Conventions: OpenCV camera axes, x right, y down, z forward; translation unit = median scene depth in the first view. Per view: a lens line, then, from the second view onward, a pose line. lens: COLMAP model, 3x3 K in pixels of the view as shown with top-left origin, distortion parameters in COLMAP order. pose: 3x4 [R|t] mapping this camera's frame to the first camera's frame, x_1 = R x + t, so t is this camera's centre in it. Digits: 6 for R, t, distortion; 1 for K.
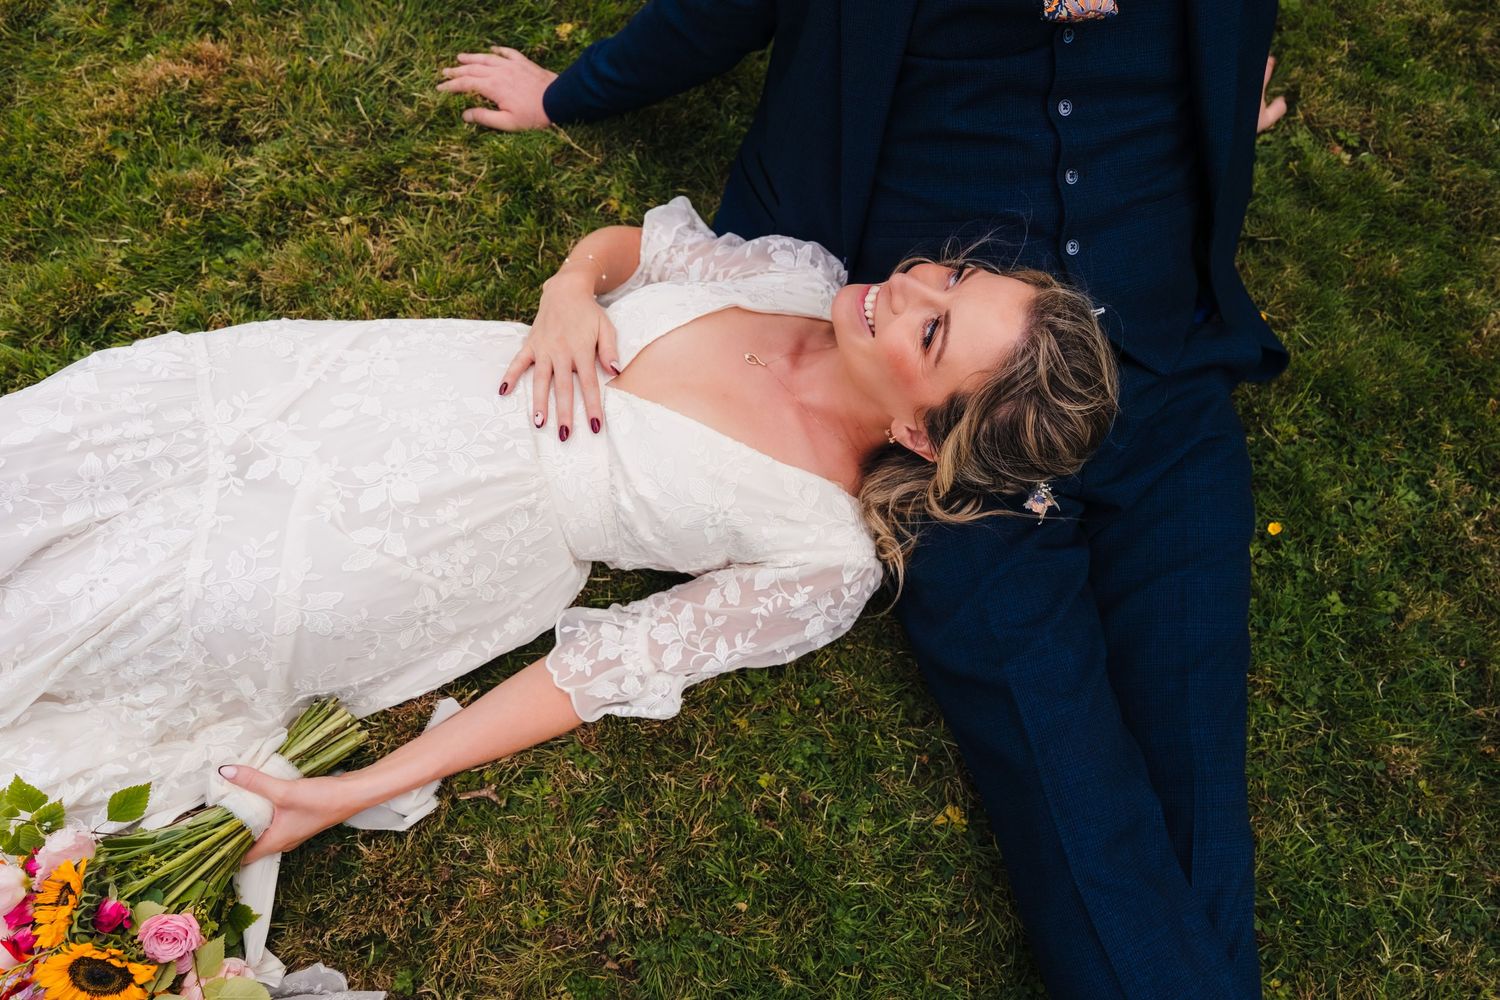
lens RADIAL K [[1058.3, 0, 749.1], [0, 1058.3, 496.4], [0, 0, 1]] dist [0.000552, 0.001007]
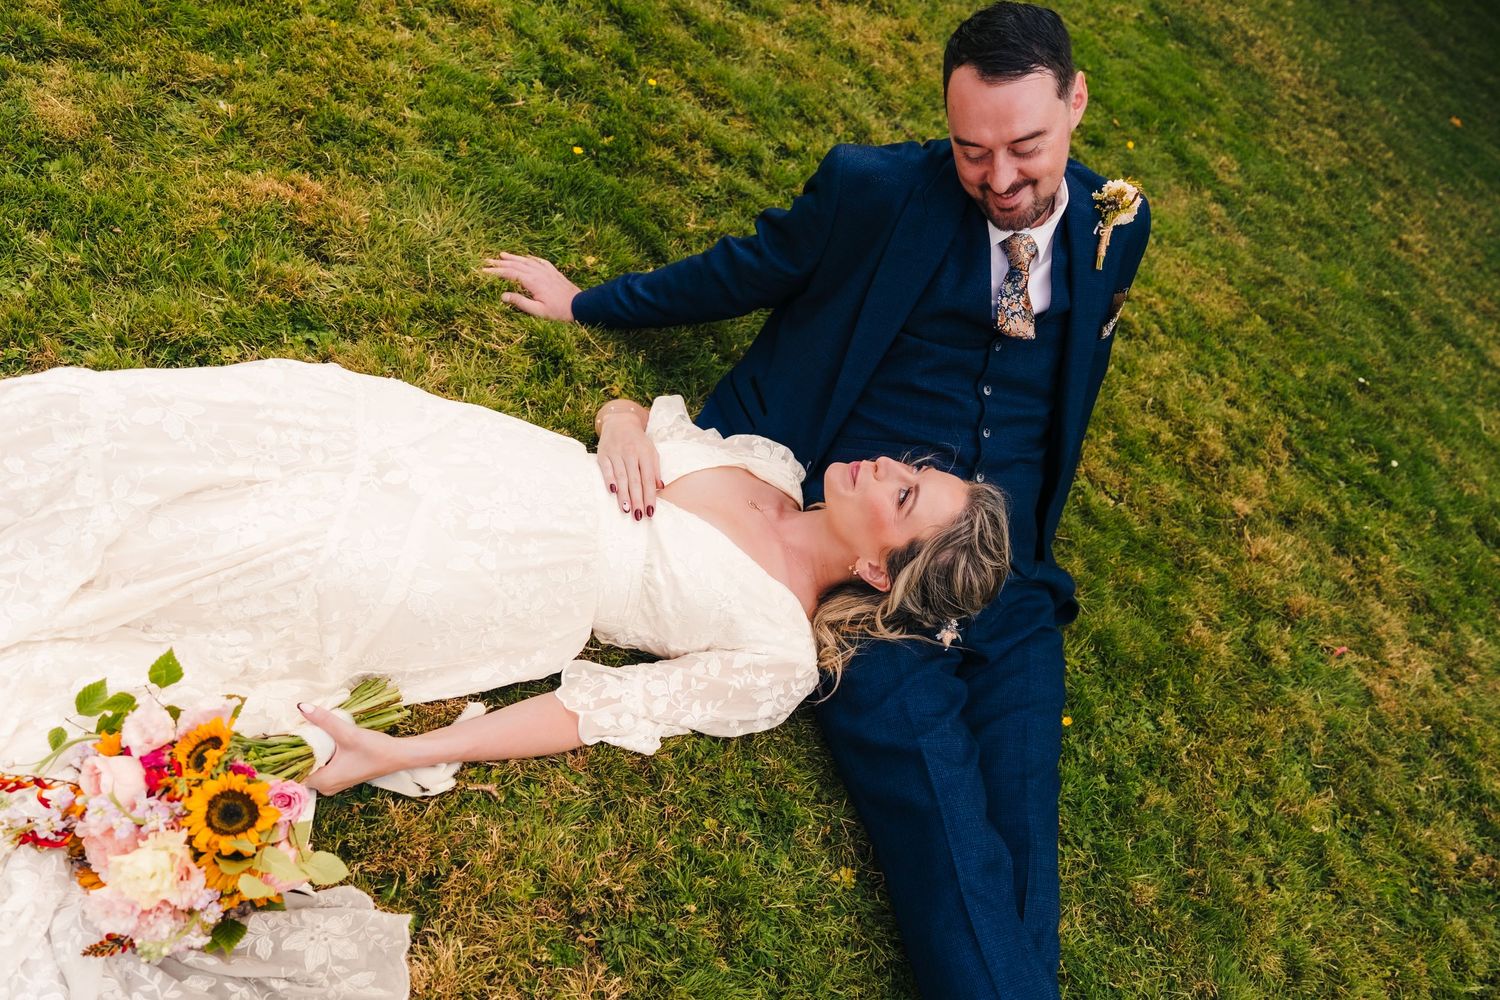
lens RADIAL K [[1166.4, 0, 750.9], [0, 1166.4, 553.5], [0, 0, 1]] dist [0.007667, -0.004069]
pose [[0.935434, 0.232806, 0.266016, -0.369277], [-0.148830, 0.941942, -0.300991, 0.367954], [-0.320644, 0.241966, 0.915773, -0.336178]]
